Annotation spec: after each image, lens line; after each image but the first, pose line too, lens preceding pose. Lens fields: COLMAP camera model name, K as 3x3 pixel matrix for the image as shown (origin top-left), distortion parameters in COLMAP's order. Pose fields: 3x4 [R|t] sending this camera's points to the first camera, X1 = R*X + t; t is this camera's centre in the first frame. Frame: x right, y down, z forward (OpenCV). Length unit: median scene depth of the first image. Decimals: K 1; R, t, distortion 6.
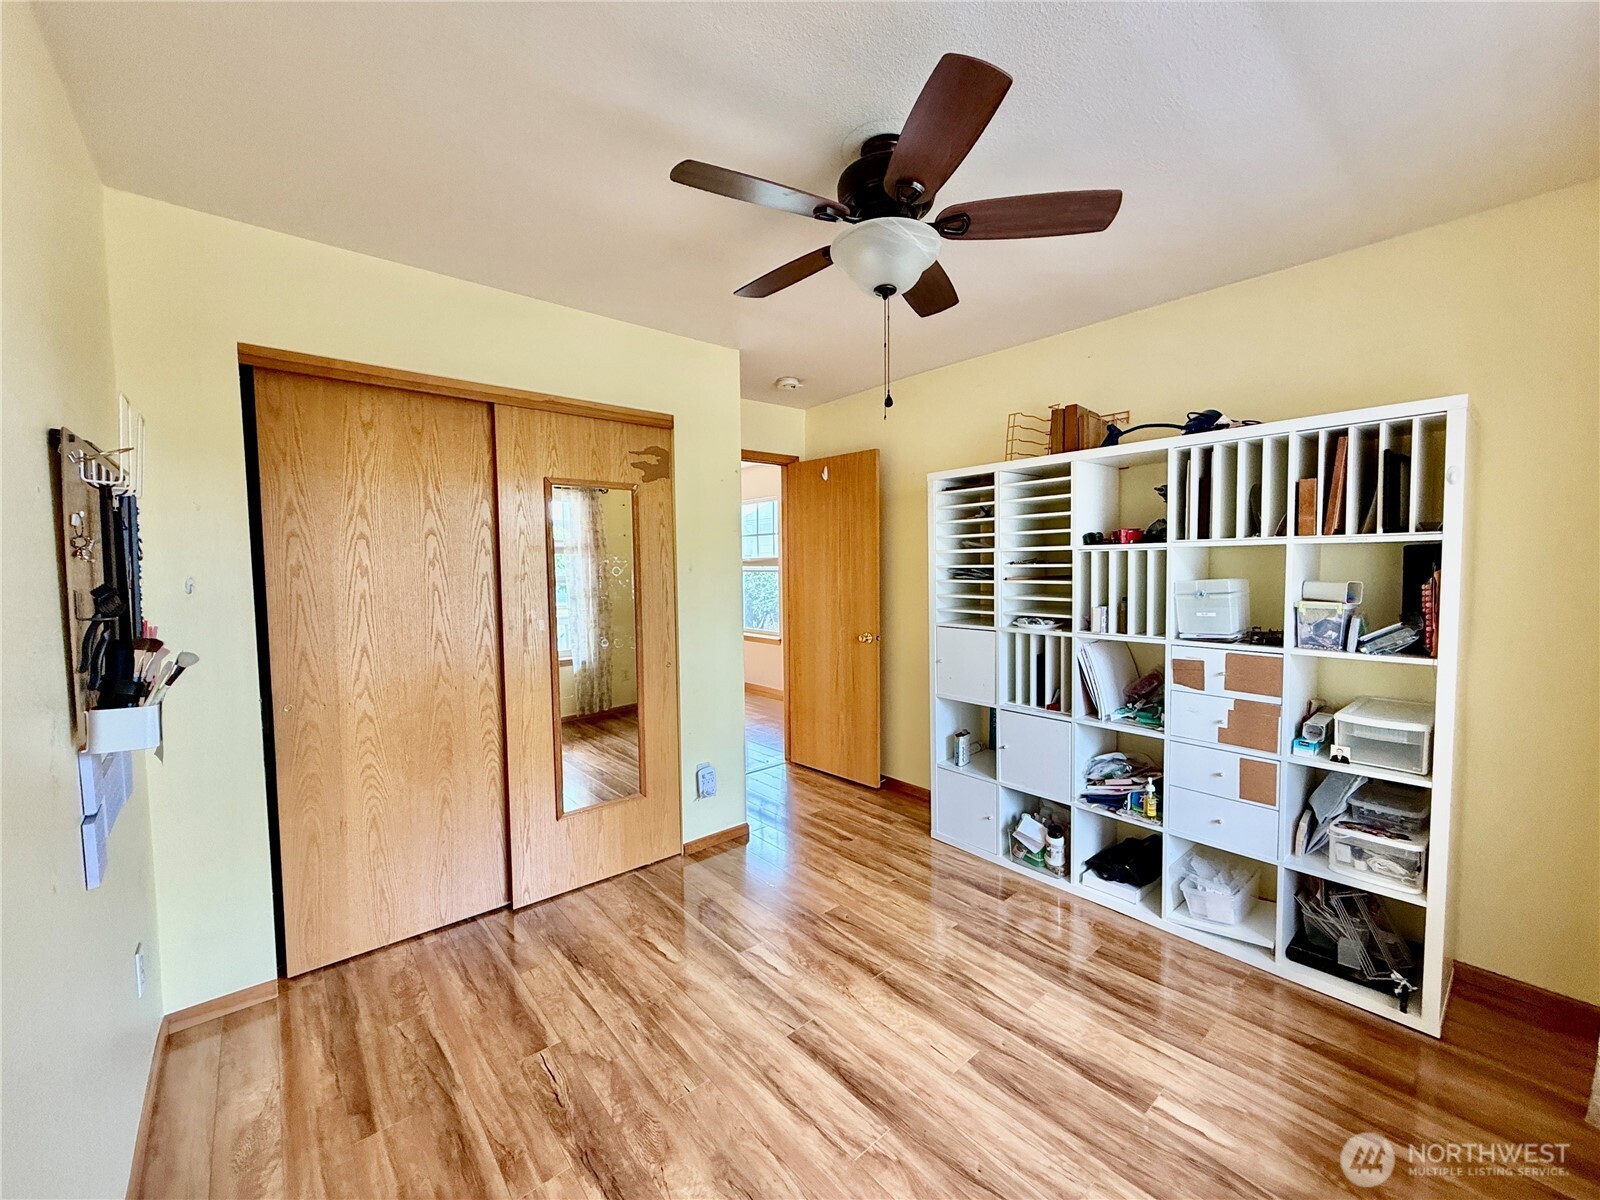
lens RADIAL K [[636.3, 0, 800.0], [0, 636.3, 600.0], [0, 0, 1]] dist [-0.001224, 0.000343]
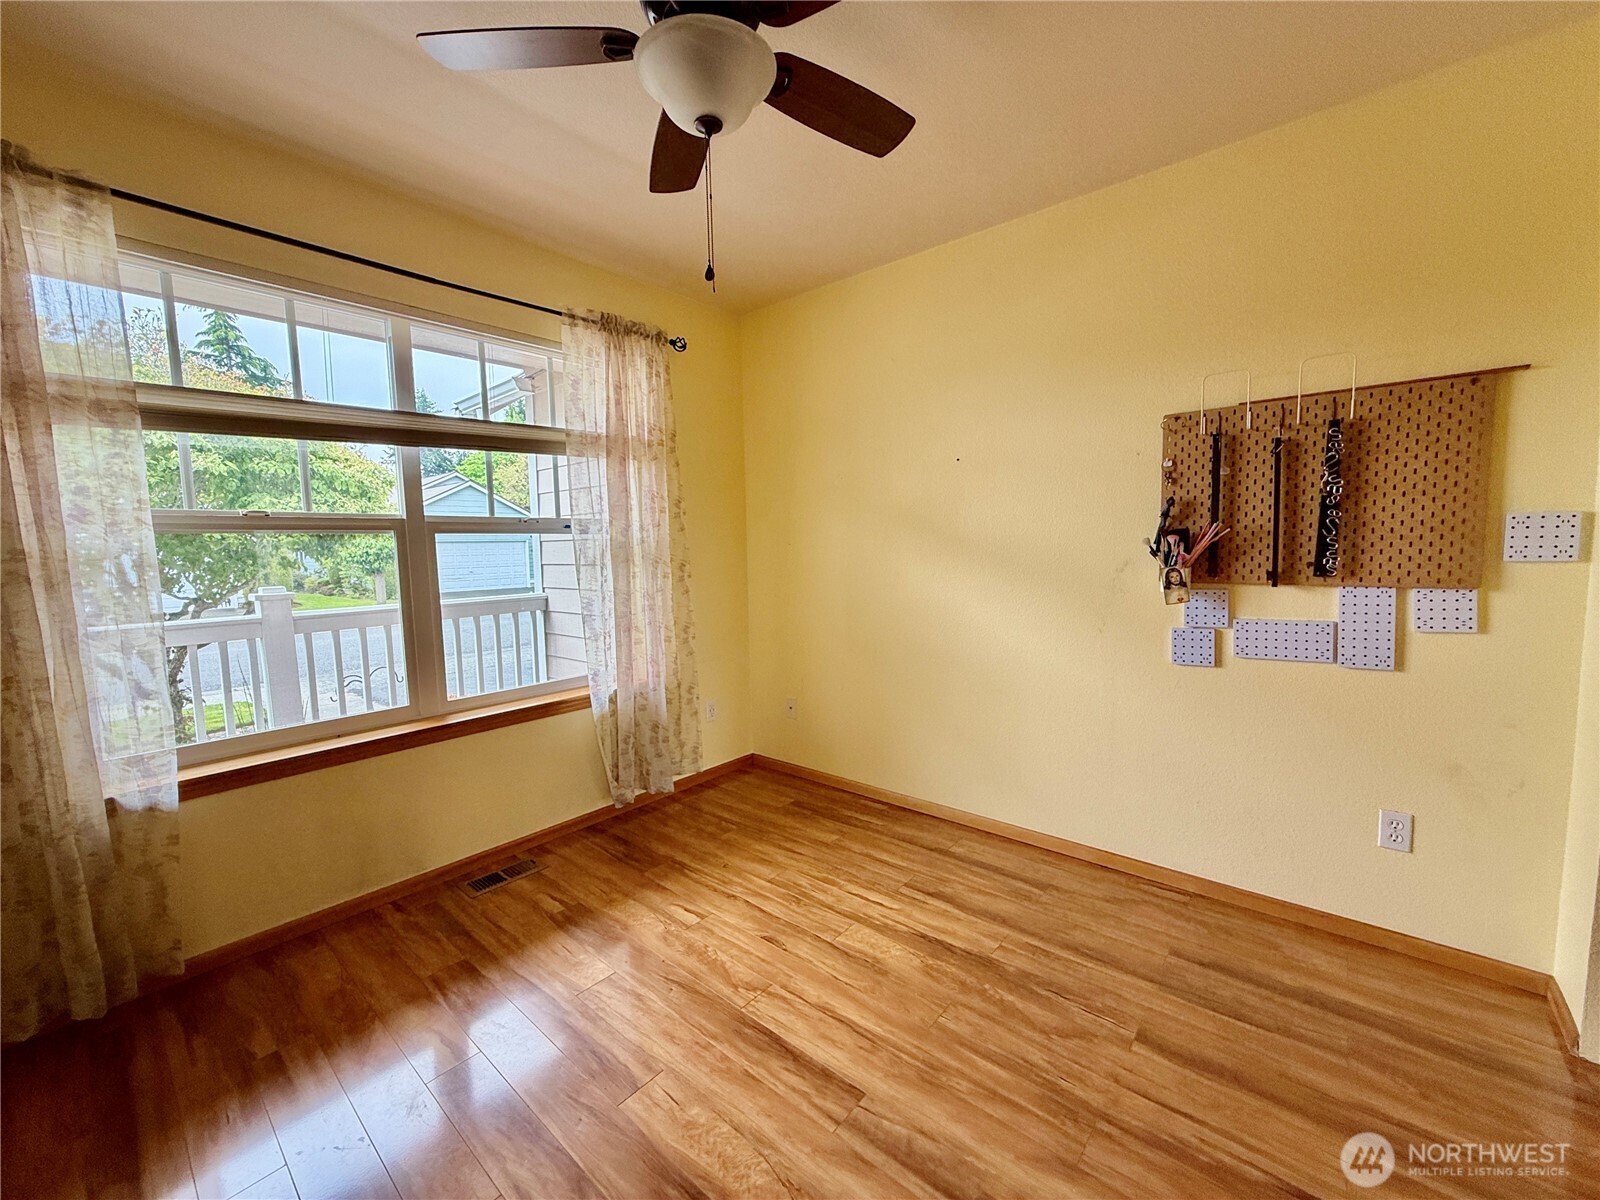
lens RADIAL K [[636.3, 0, 800.0], [0, 636.3, 600.0], [0, 0, 1]] dist [-0.001224, 0.000343]
pose [[-0.987683, 0.044218, -0.150087, 0.158858], [0.022143, 0.989084, 0.145680, -0.013203], [0.154891, 0.140562, -0.977881, 1.797988]]
